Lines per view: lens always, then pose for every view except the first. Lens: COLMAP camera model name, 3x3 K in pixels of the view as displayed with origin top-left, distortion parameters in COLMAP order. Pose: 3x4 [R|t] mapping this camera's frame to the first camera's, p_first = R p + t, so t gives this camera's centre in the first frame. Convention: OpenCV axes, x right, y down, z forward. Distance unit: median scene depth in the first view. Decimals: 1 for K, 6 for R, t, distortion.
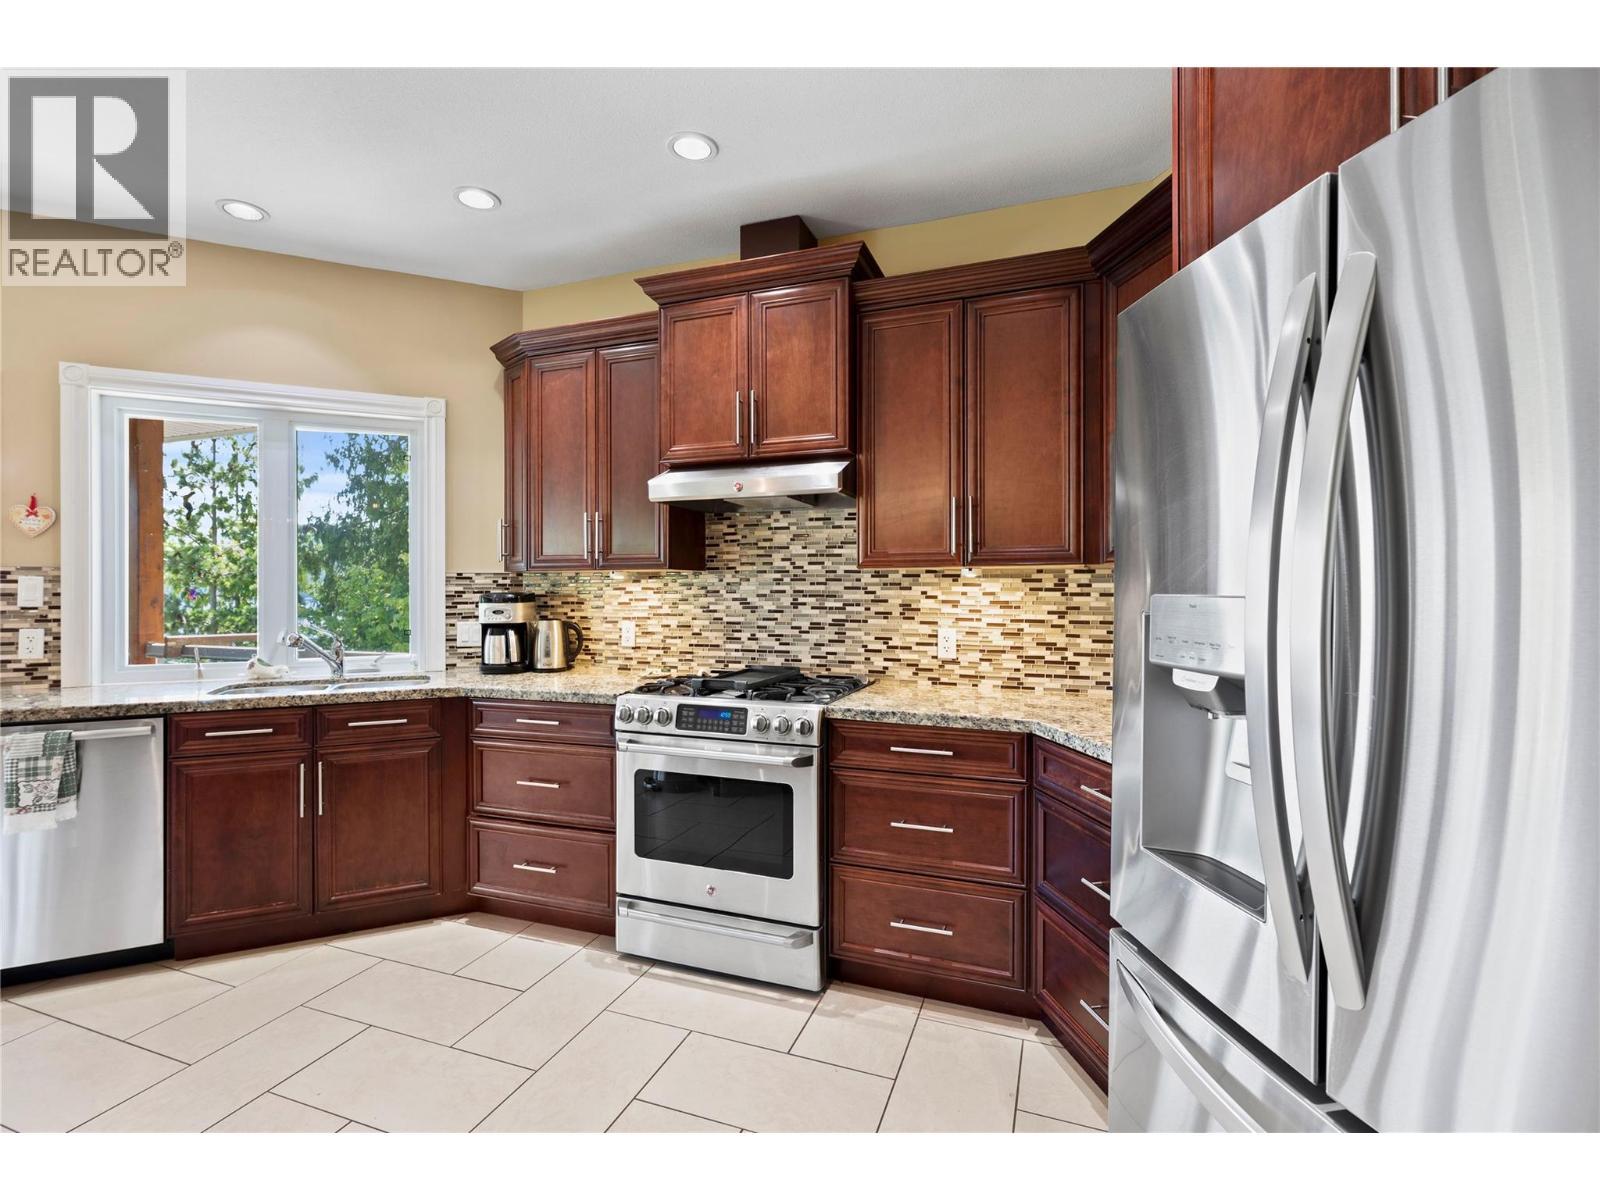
lens RADIAL K [[719.2, 0, 797.4], [0, 719.2, 593.7], [0, 0, 1]] dist [0.000621, -0.000258]
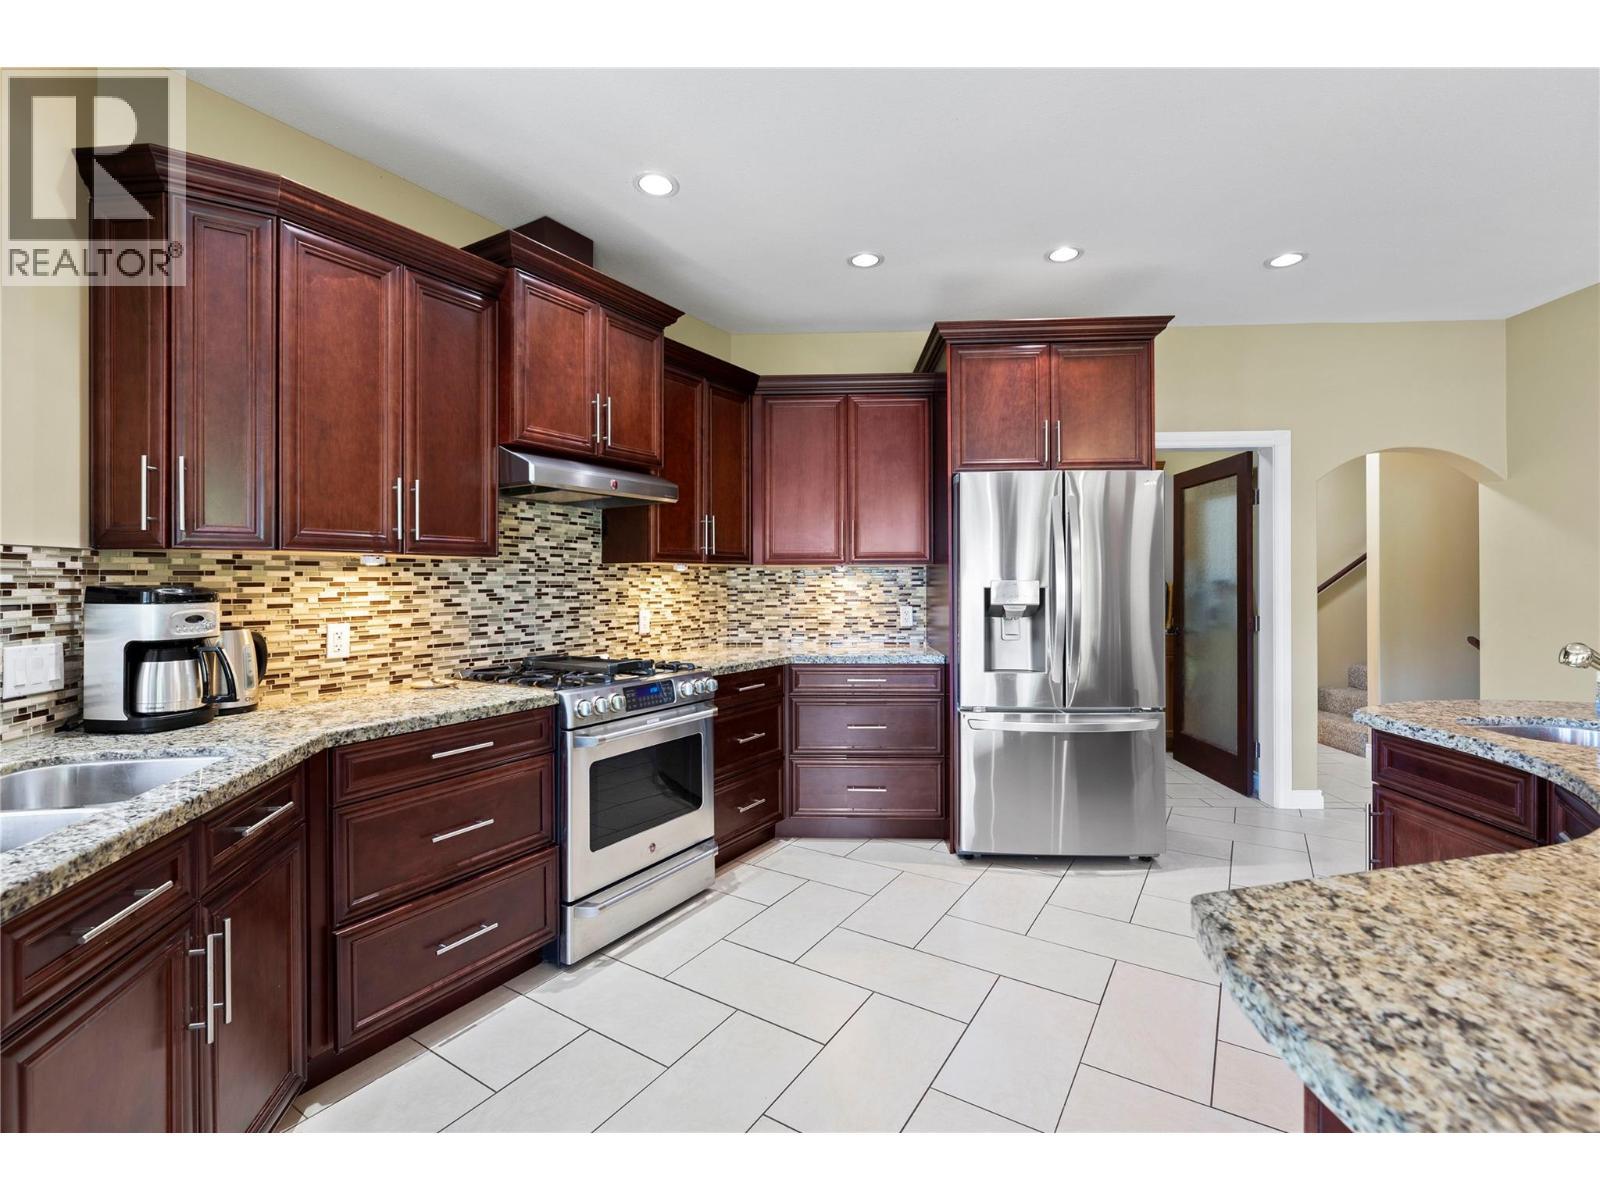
lens RADIAL K [[719.2, 0, 785.6], [0, 719.2, 579.9], [0, 0, 1]] dist [0.000621, -0.000258]
pose [[0.222730, 0.000965, 0.974880, -0.953765], [0.006430, 0.999976, -0.002459, -0.001362], [-0.974859, 0.006817, 0.222719, 0.443421]]
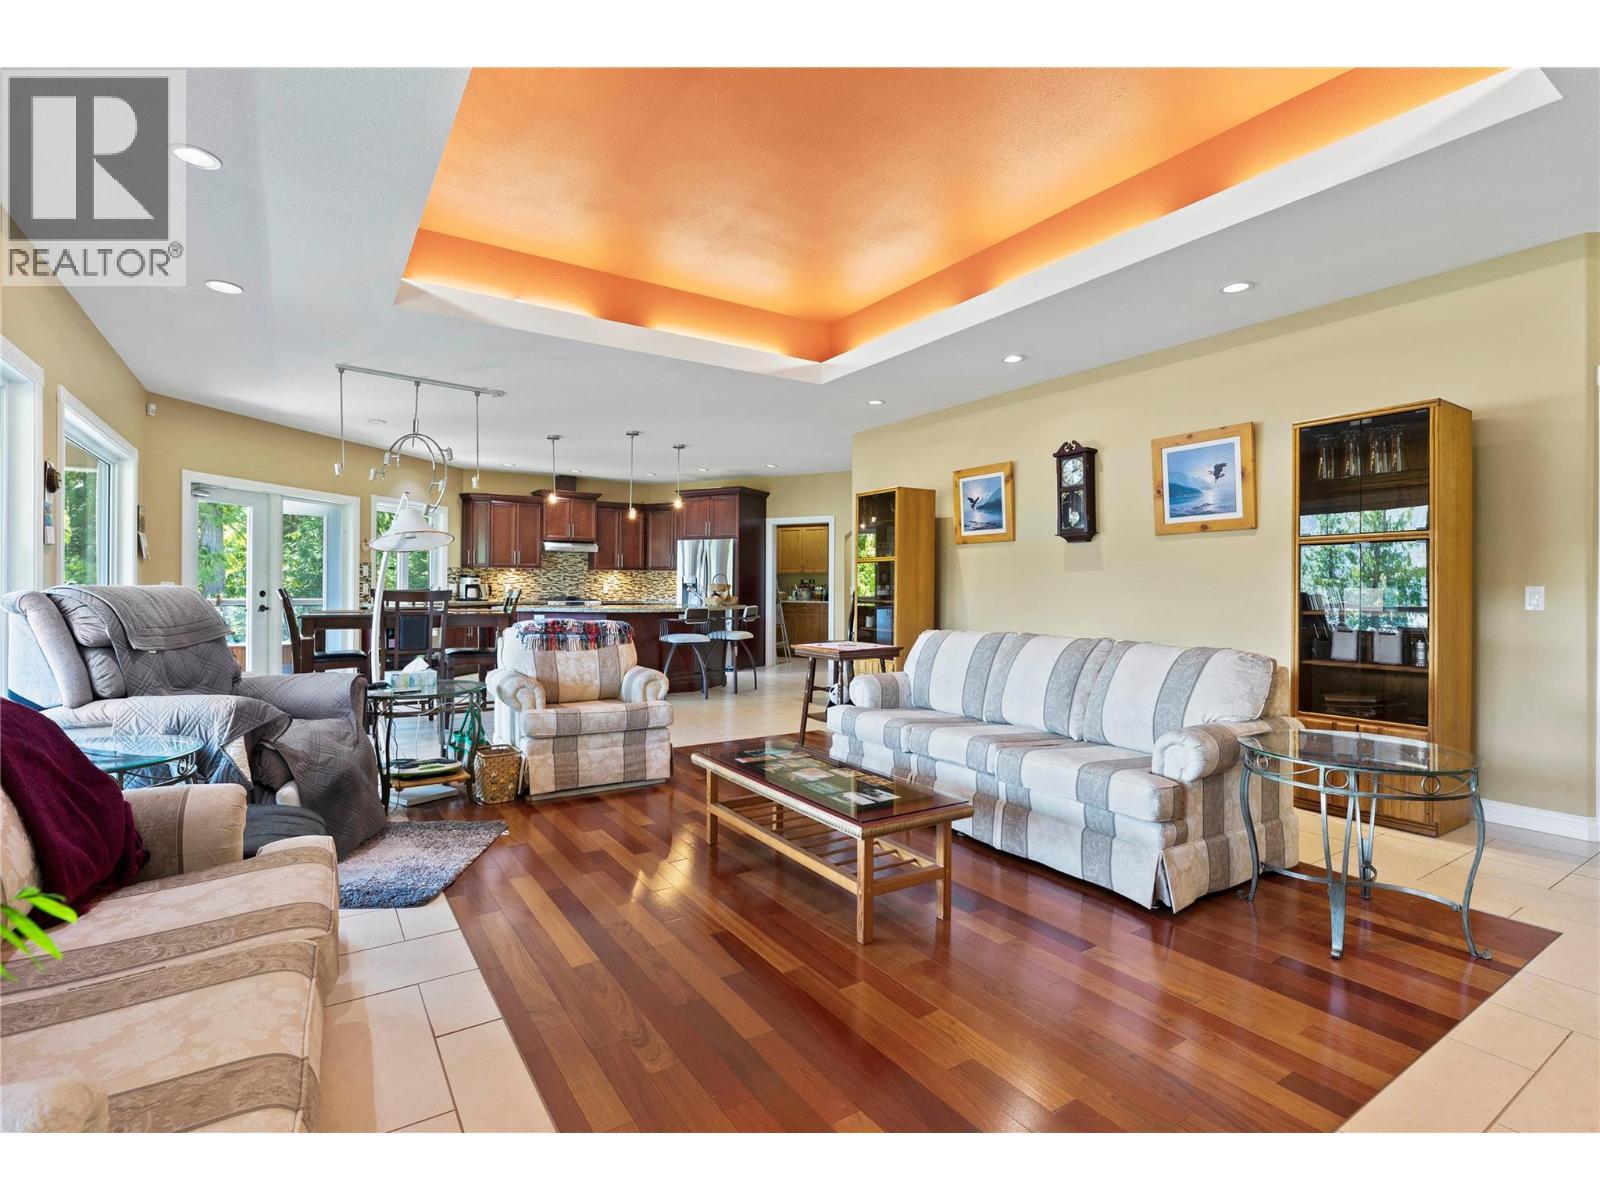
lens RADIAL K [[719.2, 0, 791.2], [0, 719.2, 590.9], [0, 0, 1]] dist [0.000621, -0.000258]
pose [[0.576183, 0.001785, 0.817319, -2.338461], [0.002259, 0.999990, -0.003776, 0.091004], [-0.817317, 0.004022, 0.576174, -2.028577]]
